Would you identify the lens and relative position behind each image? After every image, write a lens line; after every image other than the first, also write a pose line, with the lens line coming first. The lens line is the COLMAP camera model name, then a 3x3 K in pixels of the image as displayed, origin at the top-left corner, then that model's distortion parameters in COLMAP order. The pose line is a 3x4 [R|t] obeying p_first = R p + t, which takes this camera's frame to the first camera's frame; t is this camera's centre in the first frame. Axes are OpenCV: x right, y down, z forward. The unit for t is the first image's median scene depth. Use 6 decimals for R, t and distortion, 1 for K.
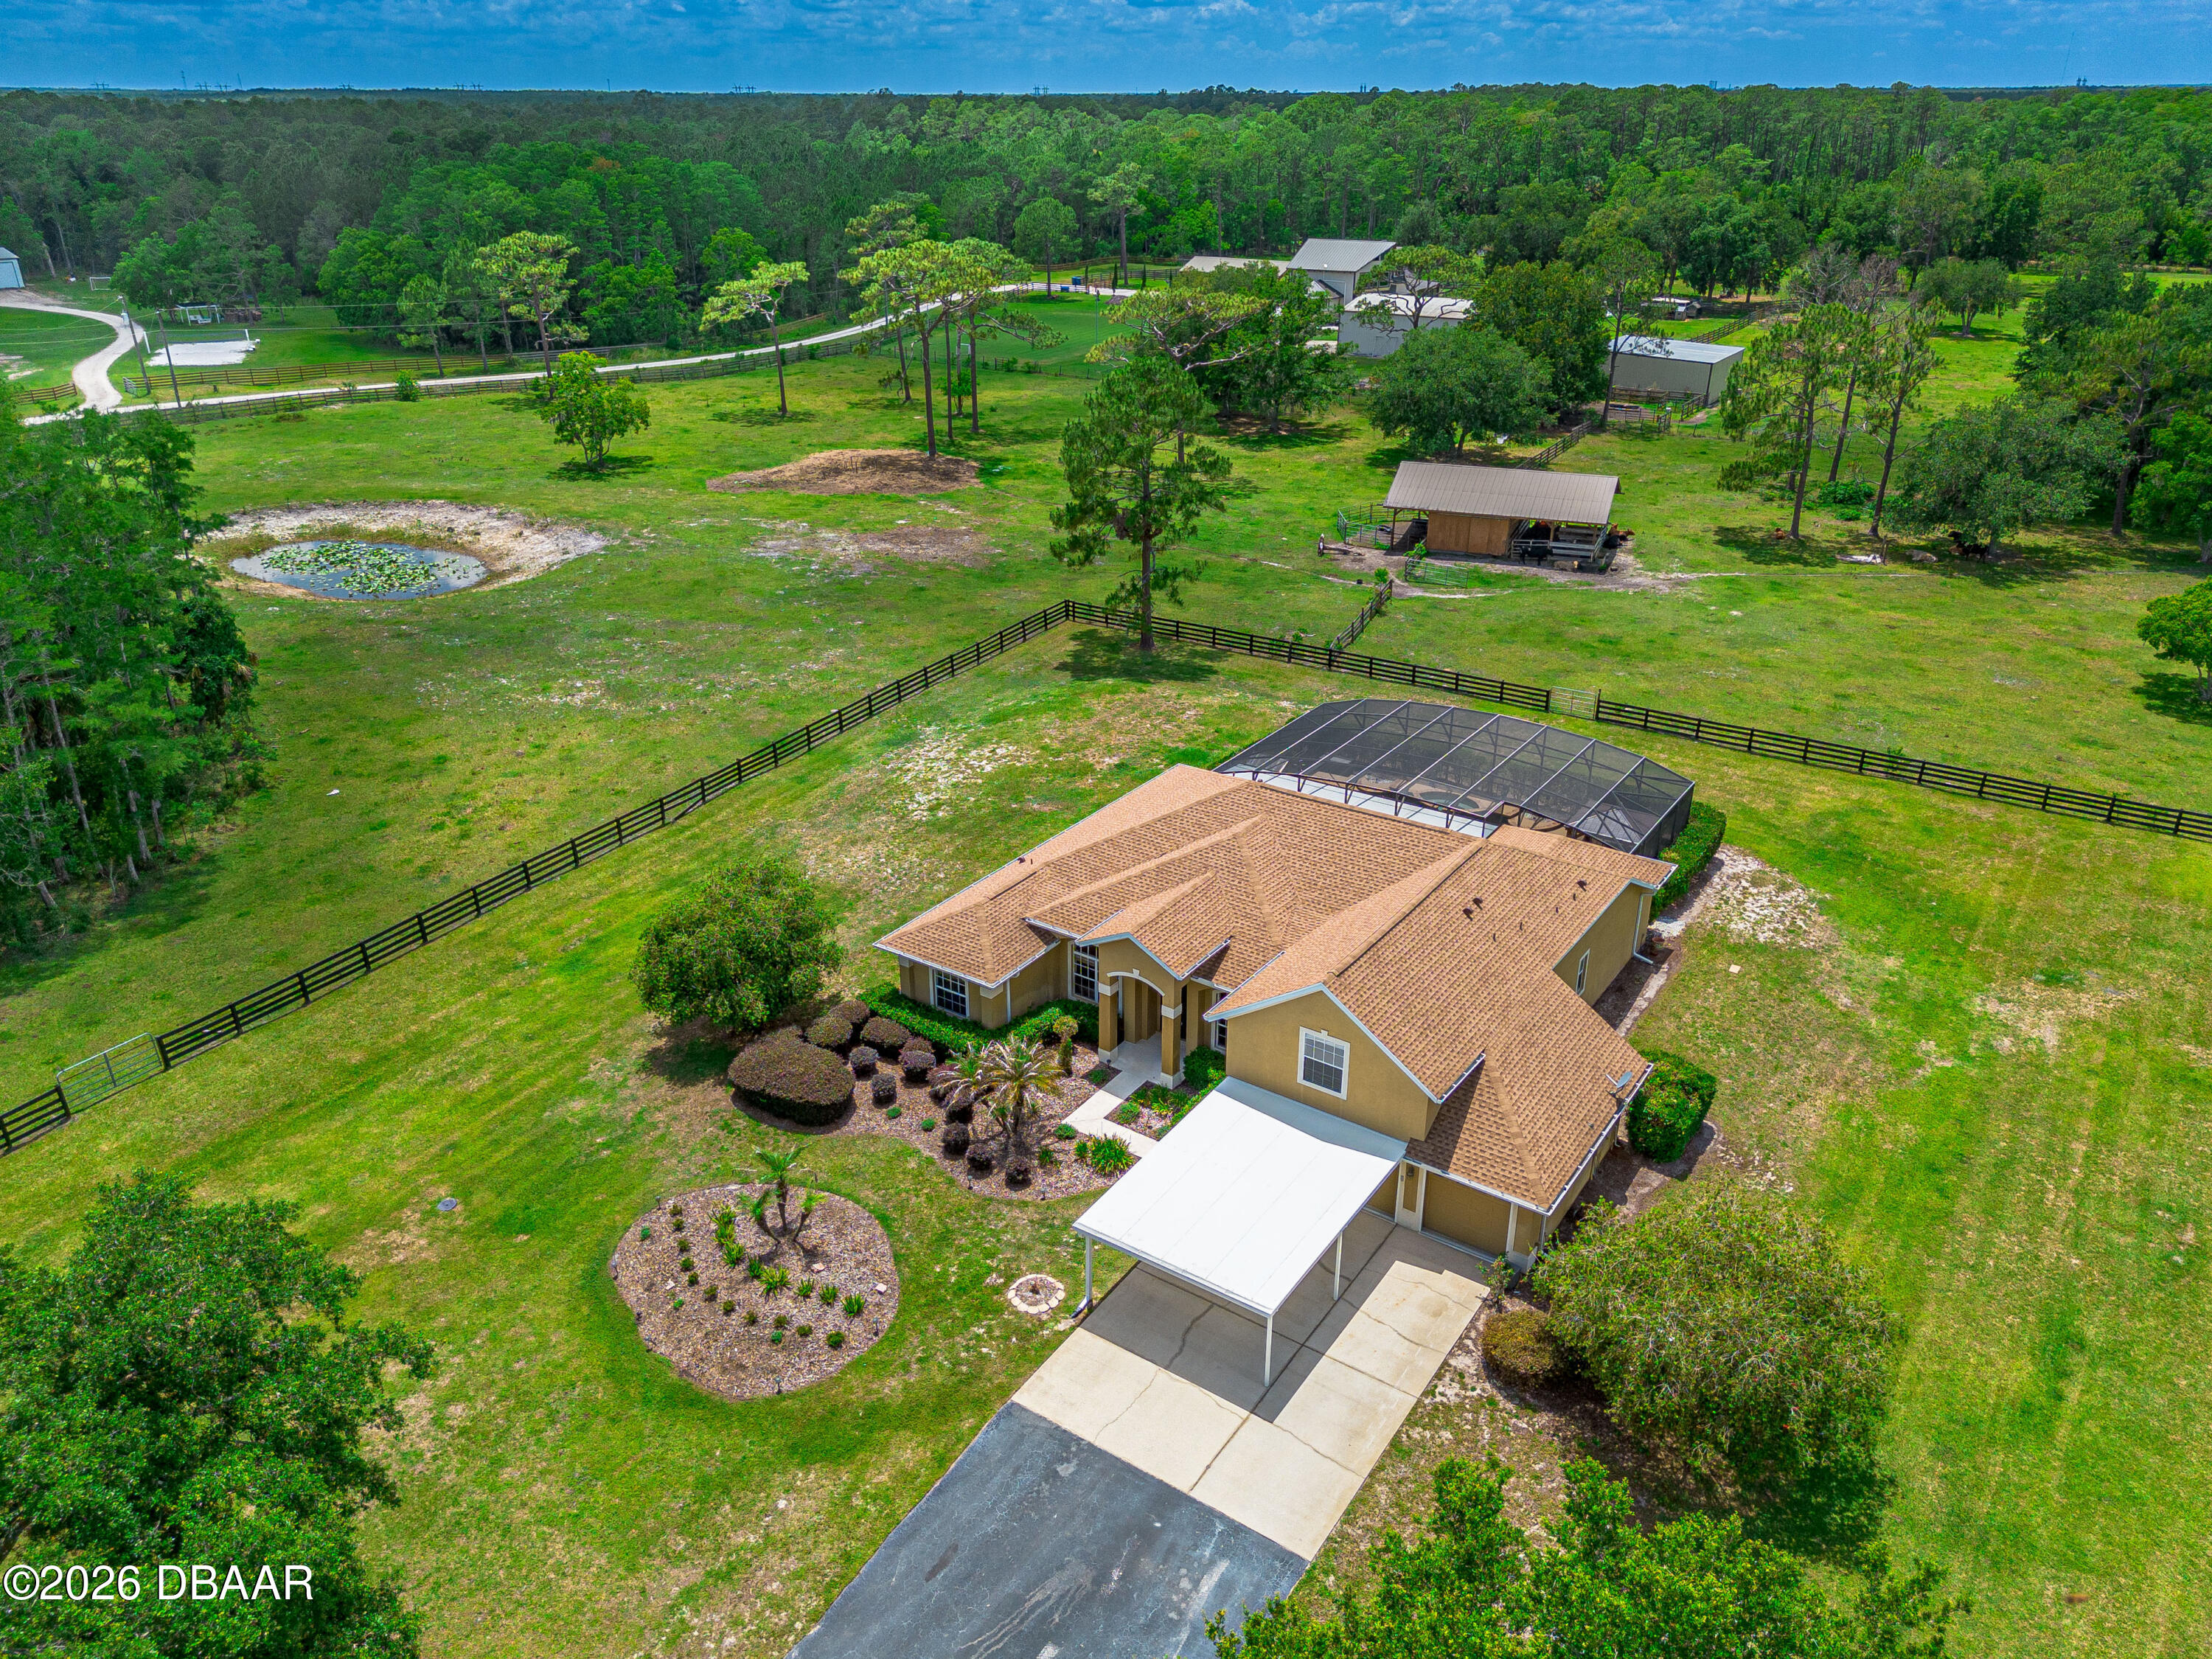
lens RADIAL K [[1583.6, 0, 1091.3], [0, 1583.6, 837.1], [0, 0, 1]] dist [0.084531, -0.081127]
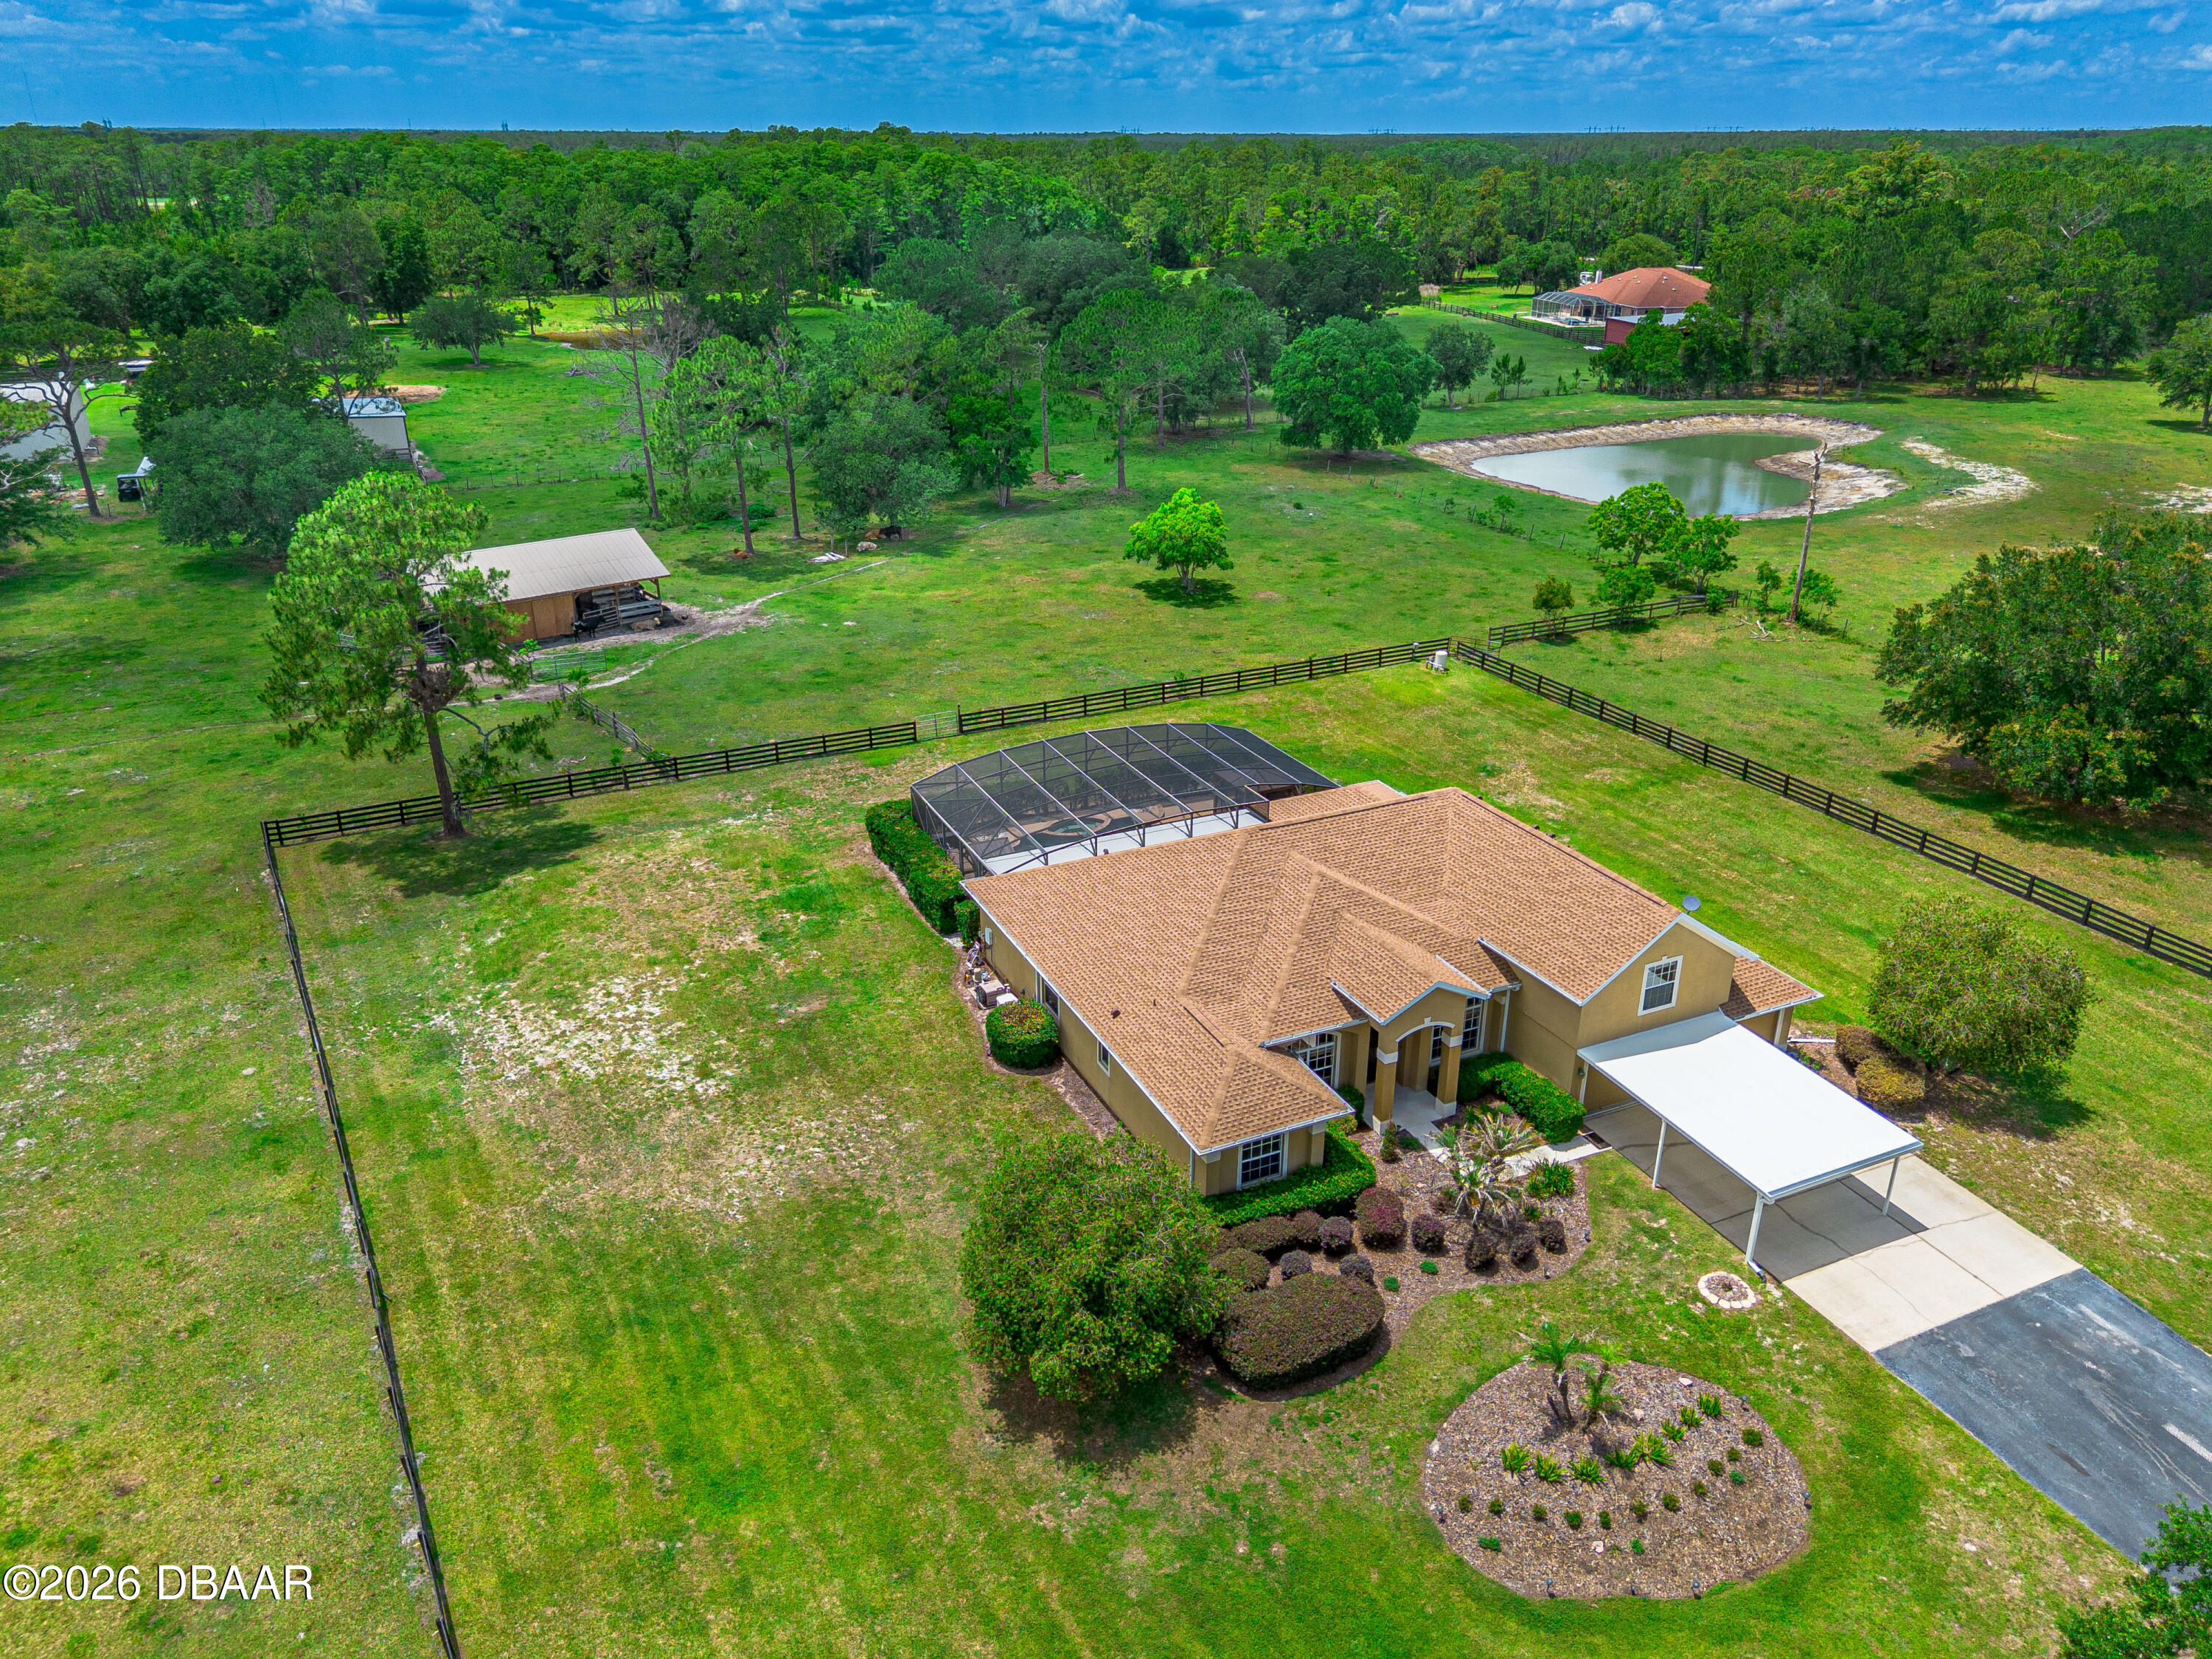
lens RADIAL K [[1583.6, 0, 1091.3], [0, 1583.6, 837.1], [0, 0, 1]] dist [0.084531, -0.081127]
pose [[0.496409, -0.347824, 0.795359, -0.518016], [0.363528, 0.915305, 0.173389, -0.168038], [-0.788305, 0.203063, 0.580810, 0.354273]]
